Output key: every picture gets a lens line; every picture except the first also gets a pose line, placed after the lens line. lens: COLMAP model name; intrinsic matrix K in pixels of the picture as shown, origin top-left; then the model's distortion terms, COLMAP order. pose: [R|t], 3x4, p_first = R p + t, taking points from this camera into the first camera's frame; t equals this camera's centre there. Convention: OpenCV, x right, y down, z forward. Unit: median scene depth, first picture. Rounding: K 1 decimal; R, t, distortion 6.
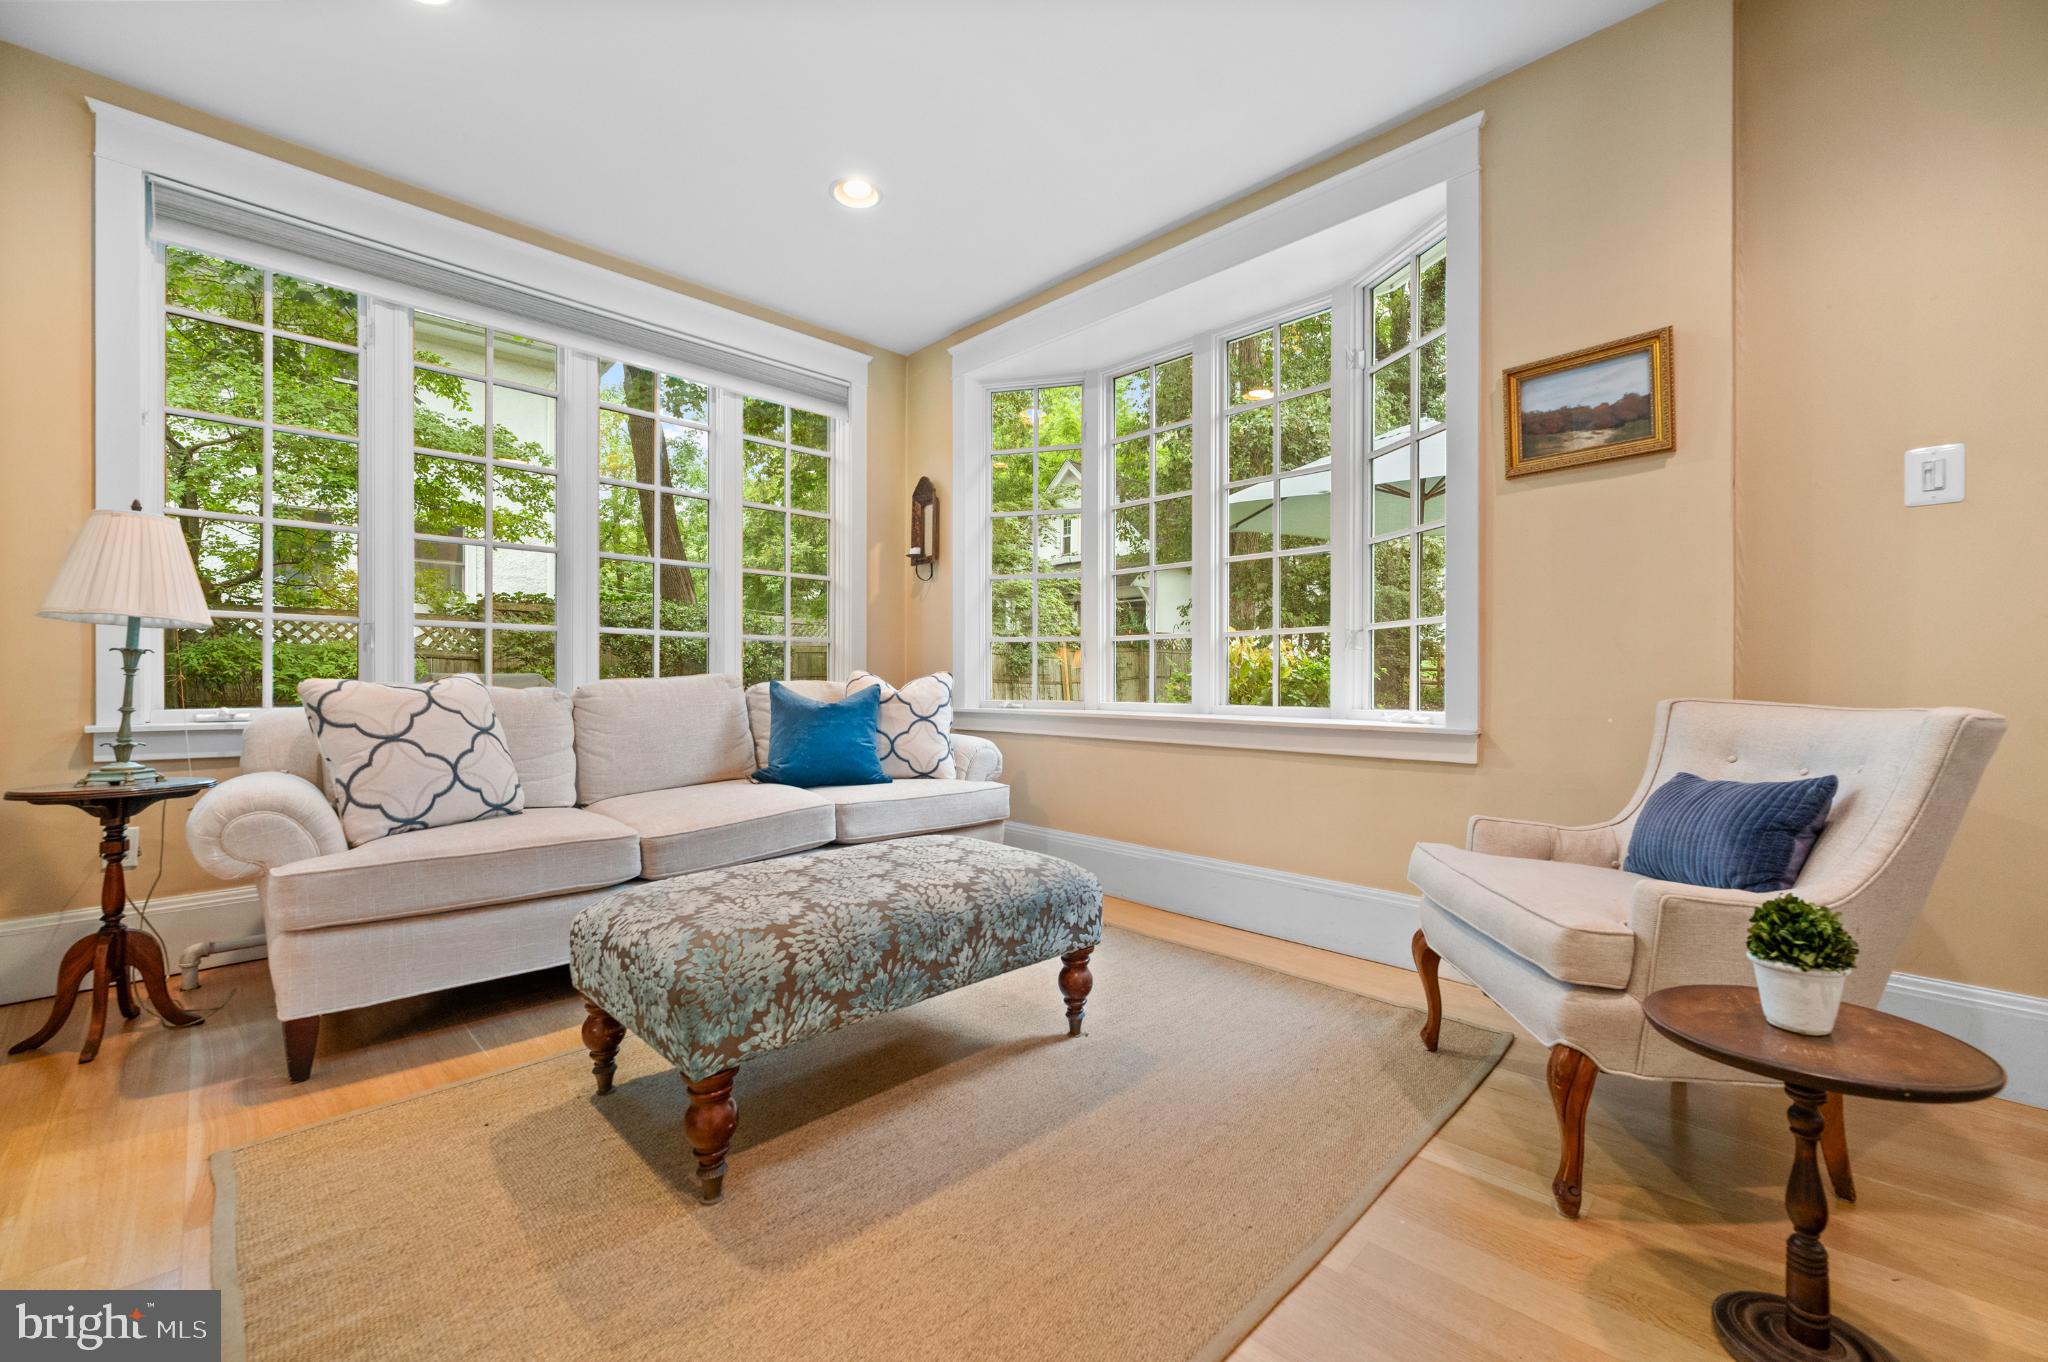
lens RADIAL K [[825.4, 0, 1030.0], [0, 825.4, 674.1], [0, 0, 1]] dist [0.001023, -0.000574]
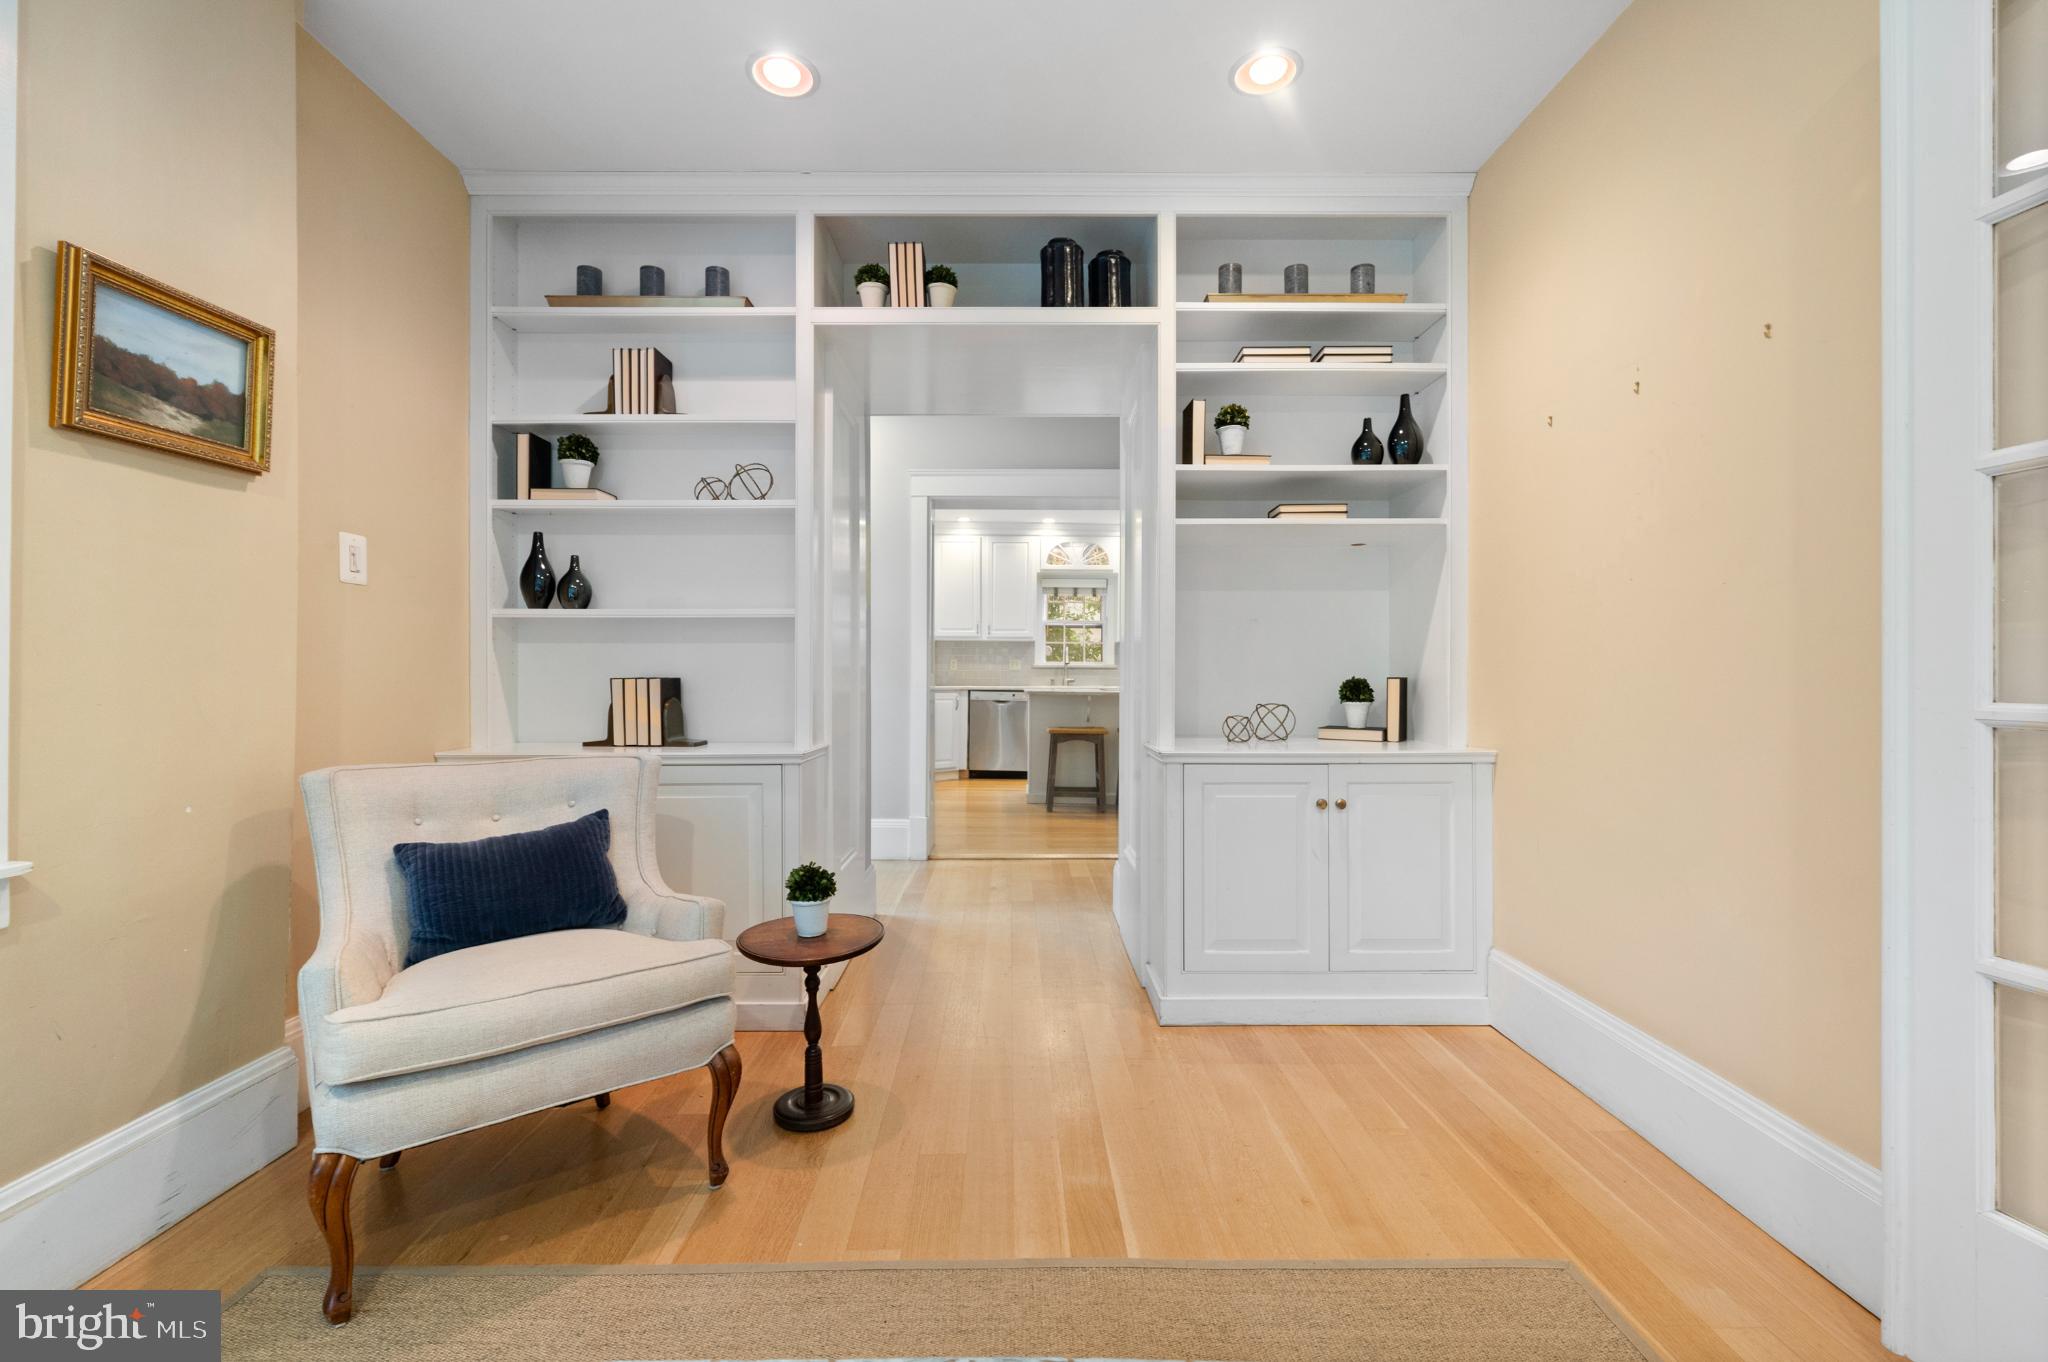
lens RADIAL K [[885.5, 0, 1019.5], [0, 885.5, 672.4], [0, 0, 1]] dist [-0.001157, -0.000344]
pose [[-0.713906, 0.001757, 0.700240, -0.384529], [-0.004047, 0.999970, -0.006635, -0.066044], [-0.700230, -0.007571, -0.713877, 1.060493]]
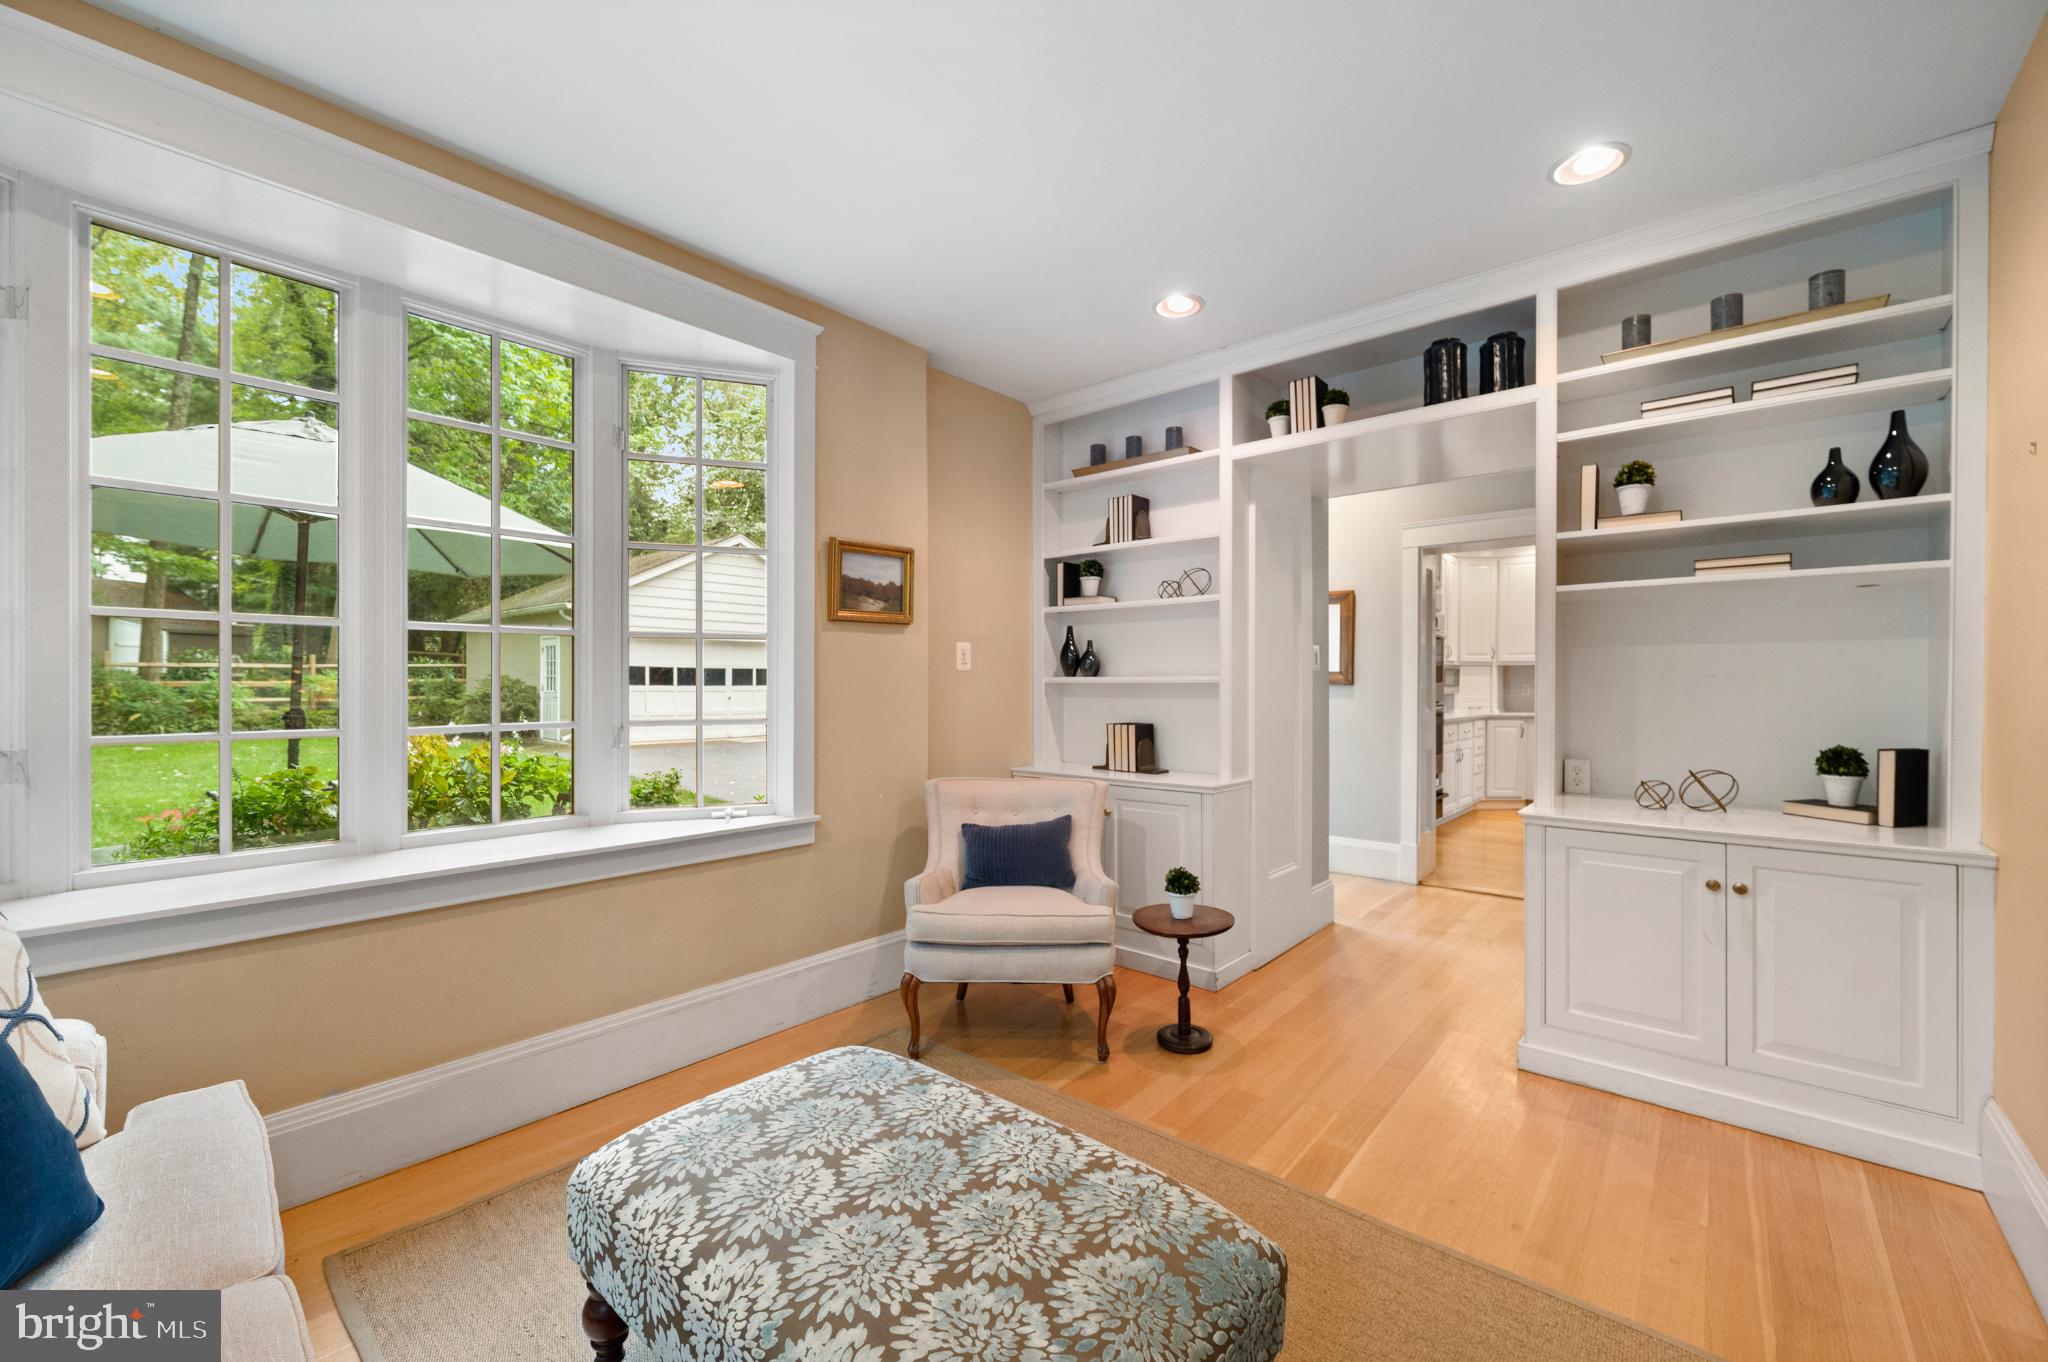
lens RADIAL K [[825.4, 0, 1021.6], [0, 825.4, 688.1], [0, 0, 1]] dist [0.001023, -0.000574]
pose [[-0.079310, -0.005677, 0.996834, -0.817014], [-0.004578, 0.999975, 0.005331, -0.150942], [-0.996840, -0.004141, -0.079334, 0.877473]]
